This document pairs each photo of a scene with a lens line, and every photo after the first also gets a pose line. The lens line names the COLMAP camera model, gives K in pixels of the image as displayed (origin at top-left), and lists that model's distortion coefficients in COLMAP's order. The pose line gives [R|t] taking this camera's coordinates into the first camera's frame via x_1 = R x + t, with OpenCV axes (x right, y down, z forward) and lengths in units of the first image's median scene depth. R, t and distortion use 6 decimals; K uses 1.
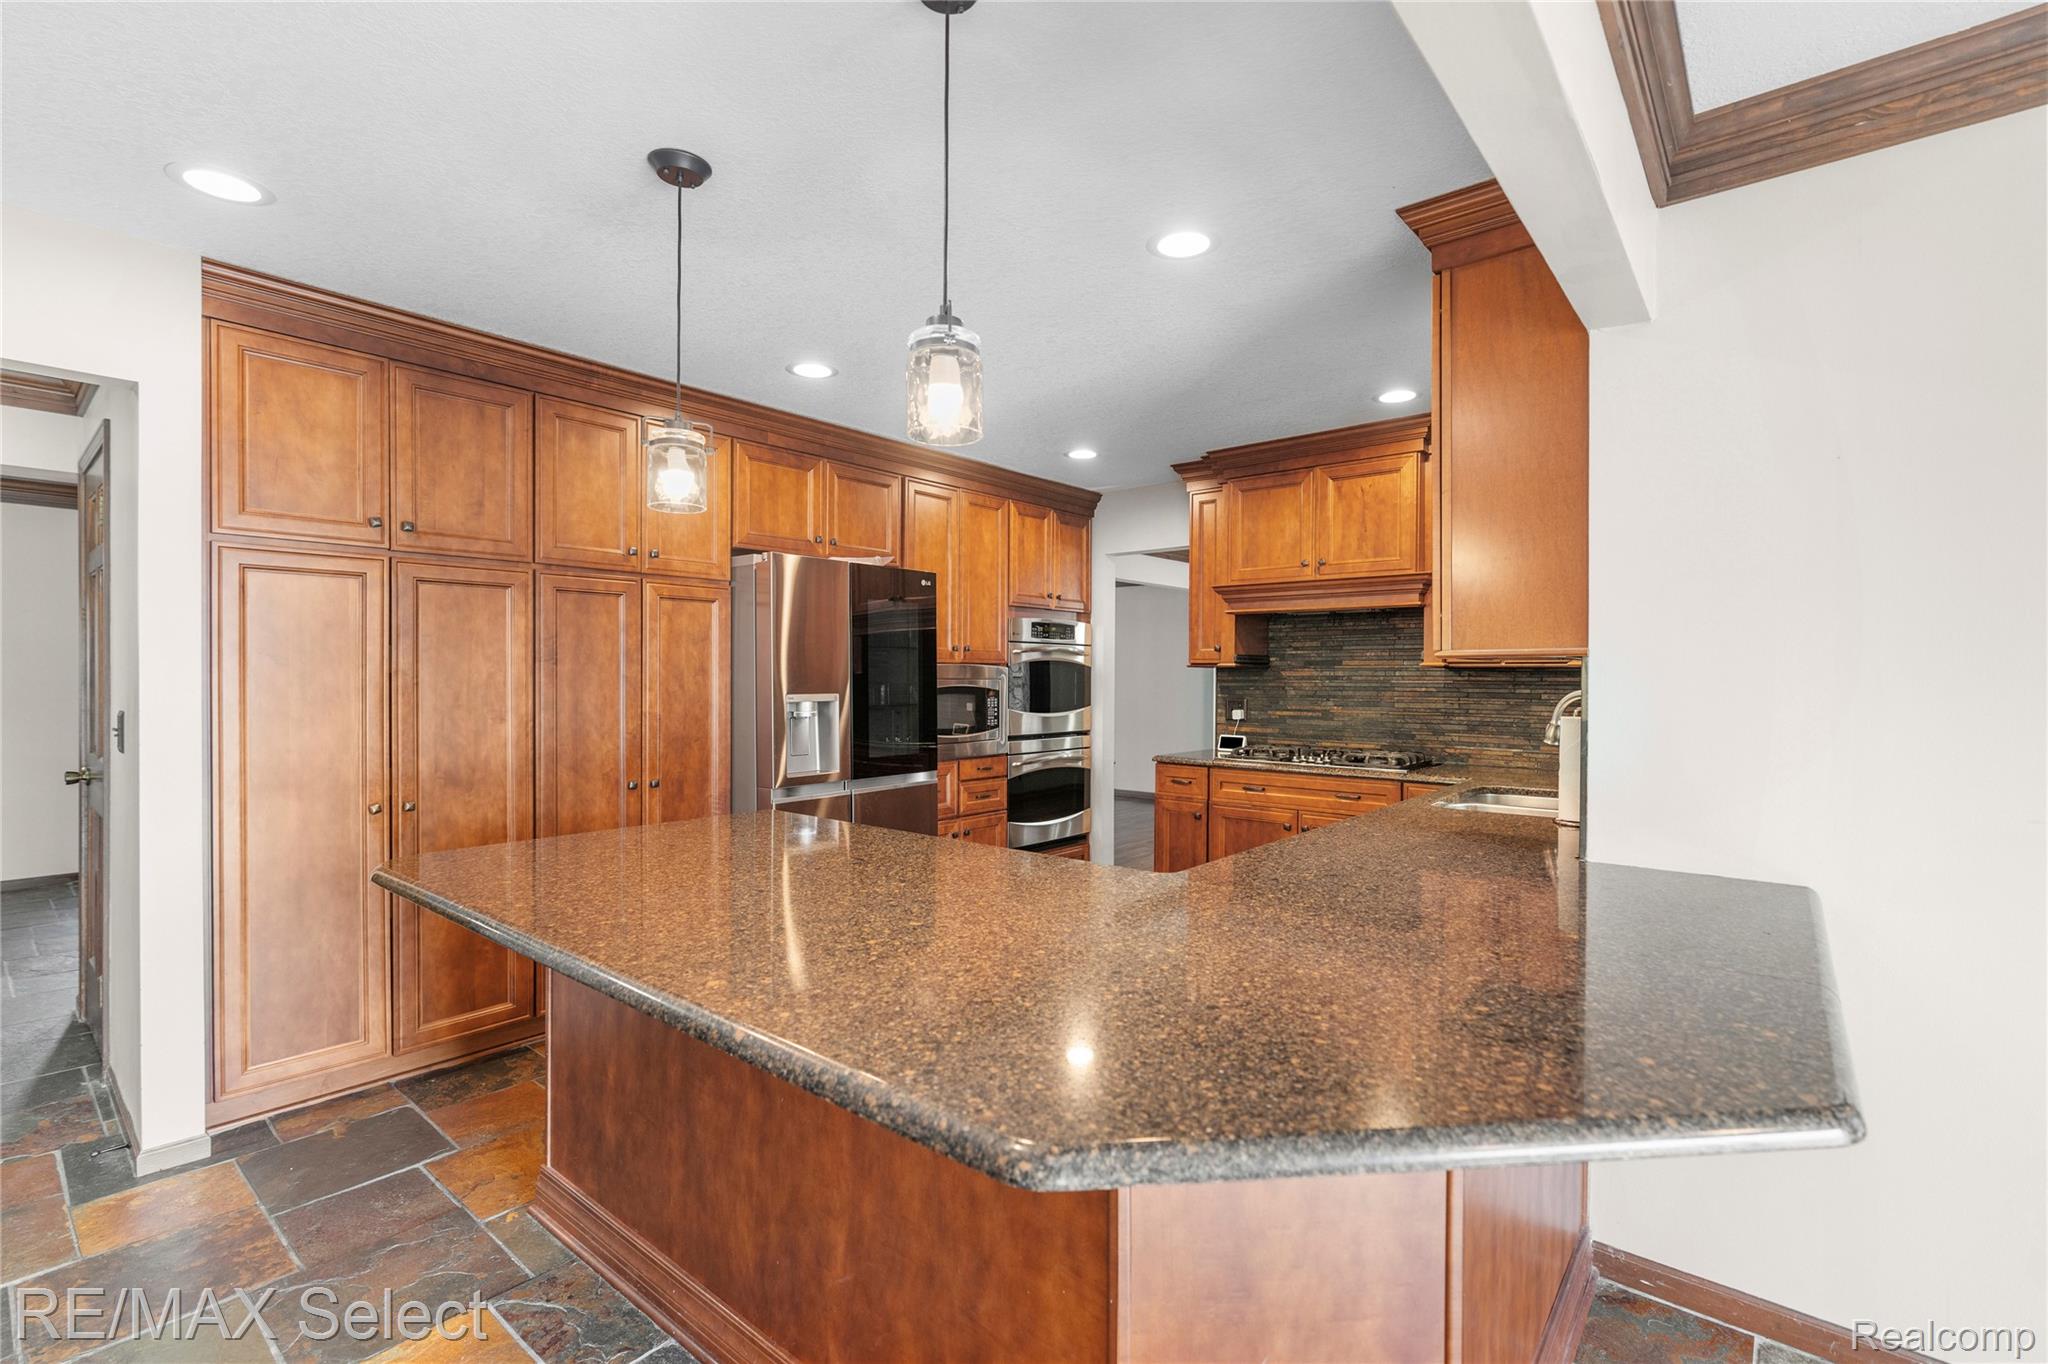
lens RADIAL K [[922.7, 0, 1041.1], [0, 922.7, 676.8], [0, 0, 1]] dist [-0.011734, 0.003855]
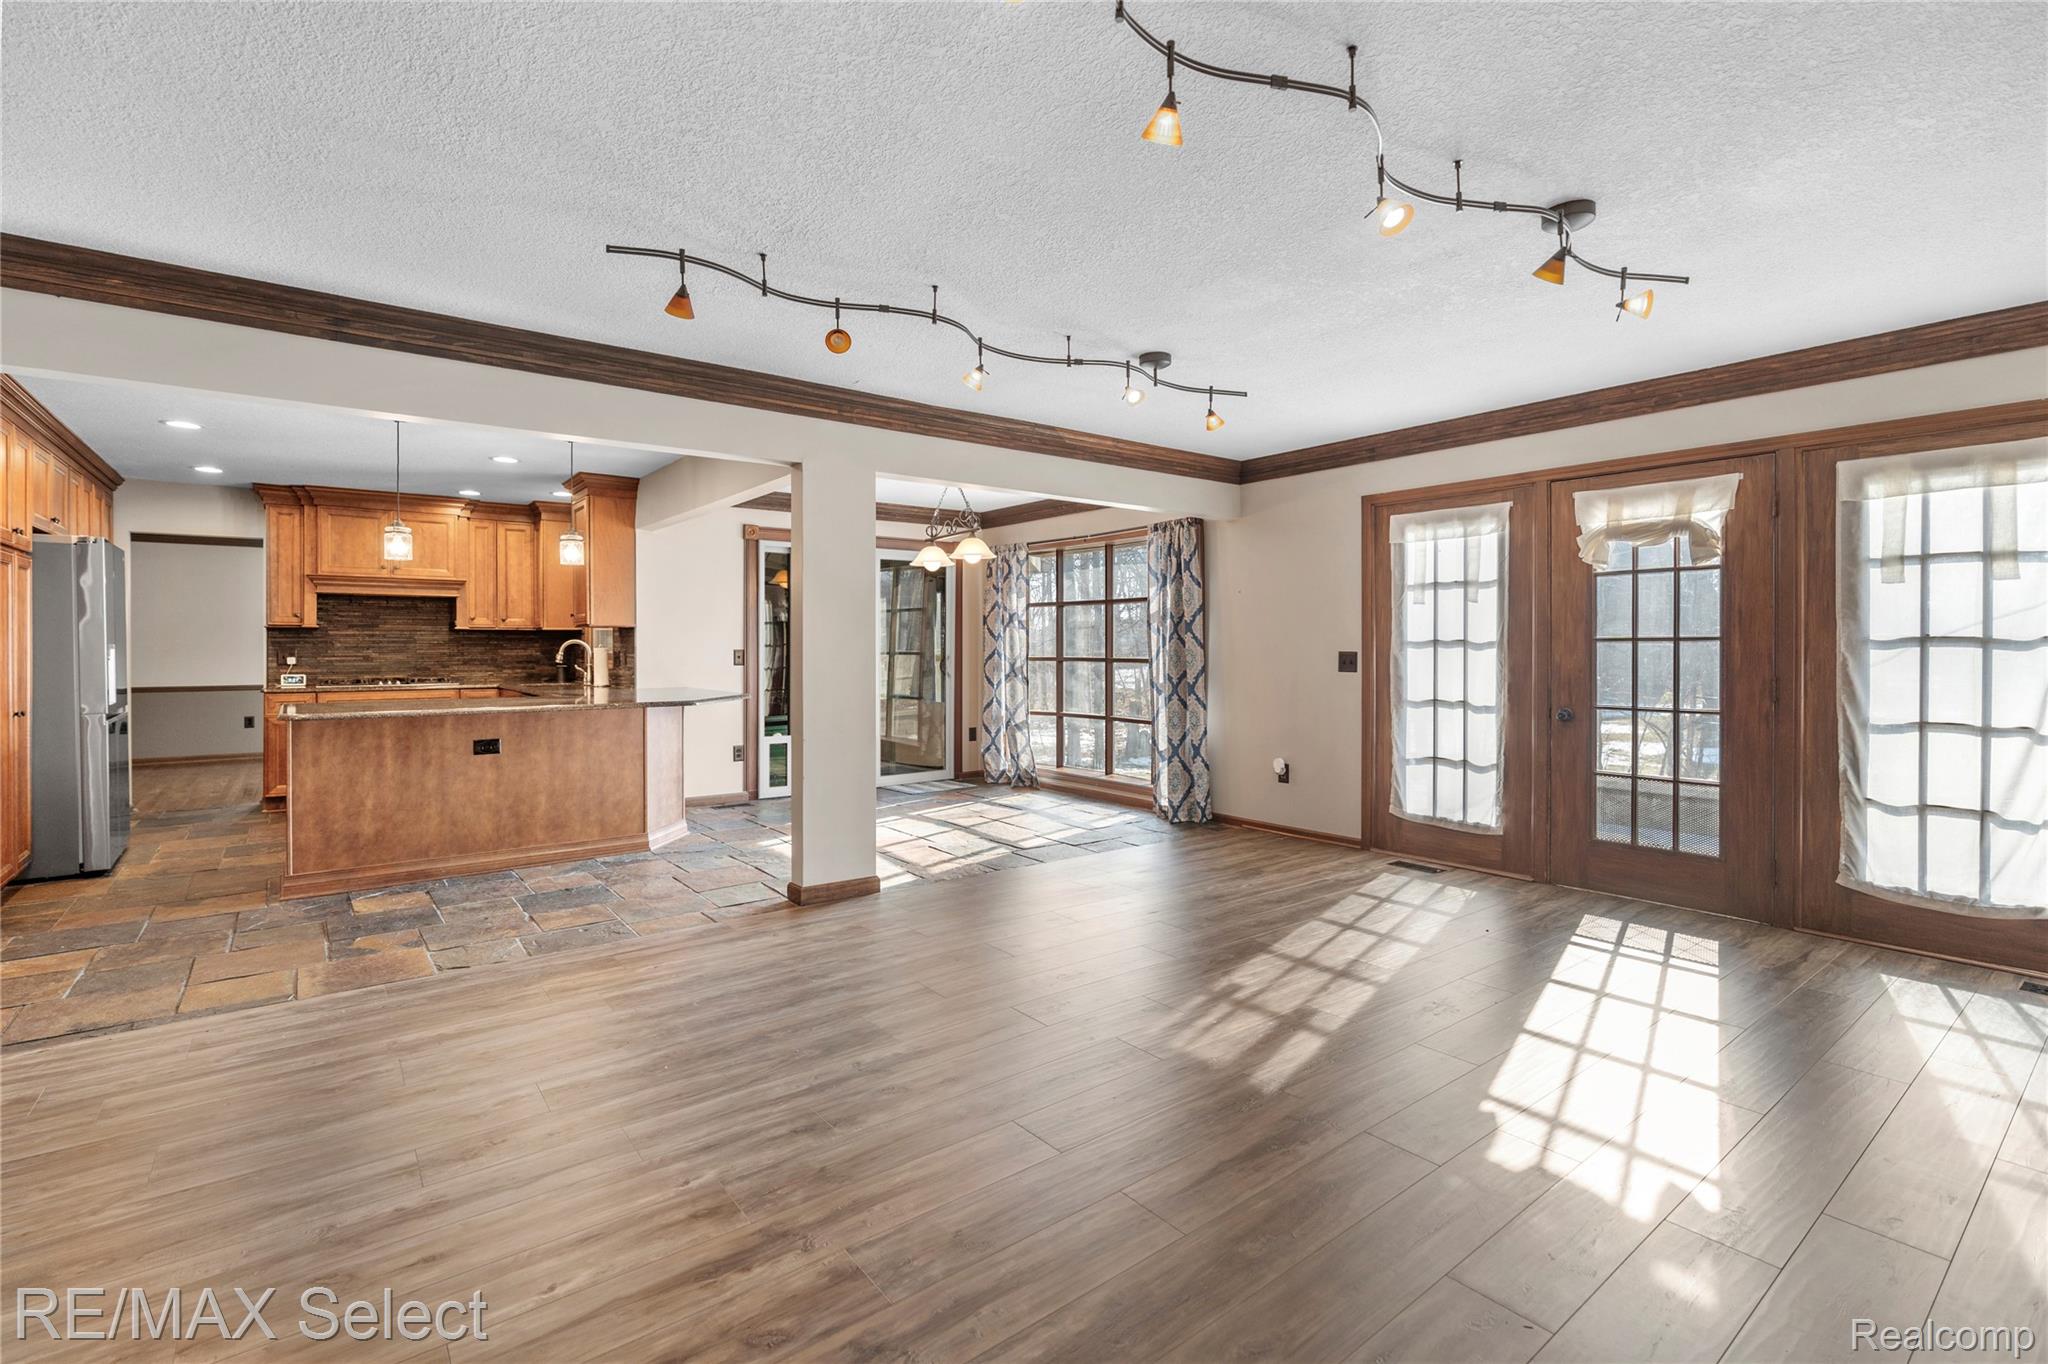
lens RADIAL K [[922.7, 0, 1033.7], [0, 922.7, 652.3], [0, 0, 1]] dist [-0.011734, 0.003855]
pose [[0.209415, -0.011656, 0.977757, -1.134171], [0.002211, 0.999932, 0.011447, 0.016464], [-0.977824, -0.000235, 0.209427, -0.527595]]
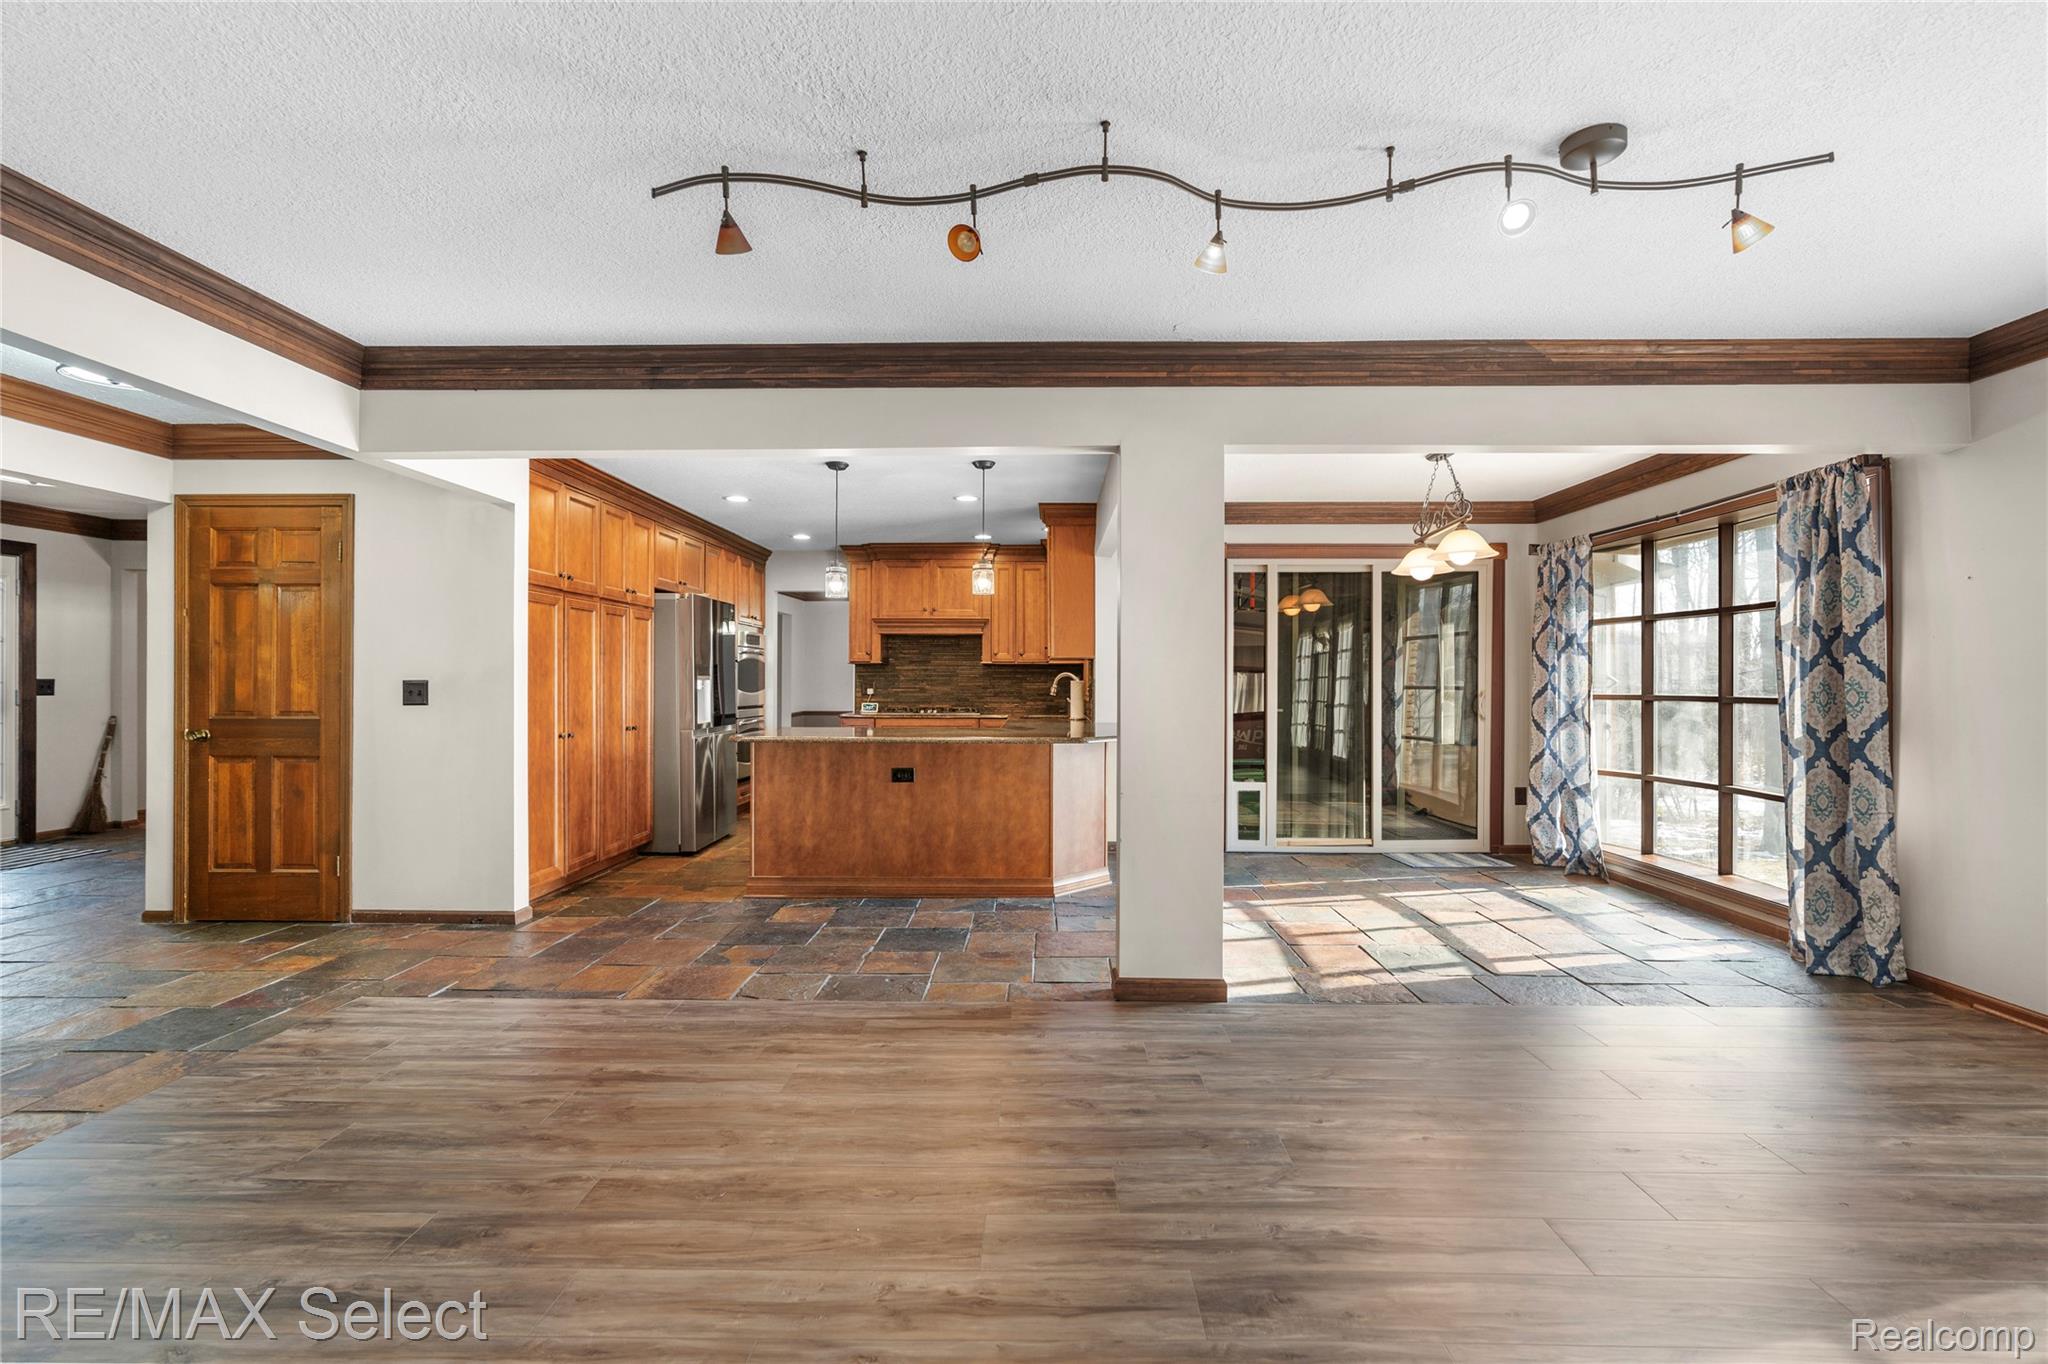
lens RADIAL K [[922.7, 0, 1038.4], [0, 922.7, 680.6], [0, 0, 1]] dist [-0.011734, 0.003855]
pose [[0.775976, -0.002093, 0.630758, -0.757299], [0.002767, 0.999996, -0.000086, 0.026090], [-0.630756, 0.001812, 0.775979, -0.650680]]
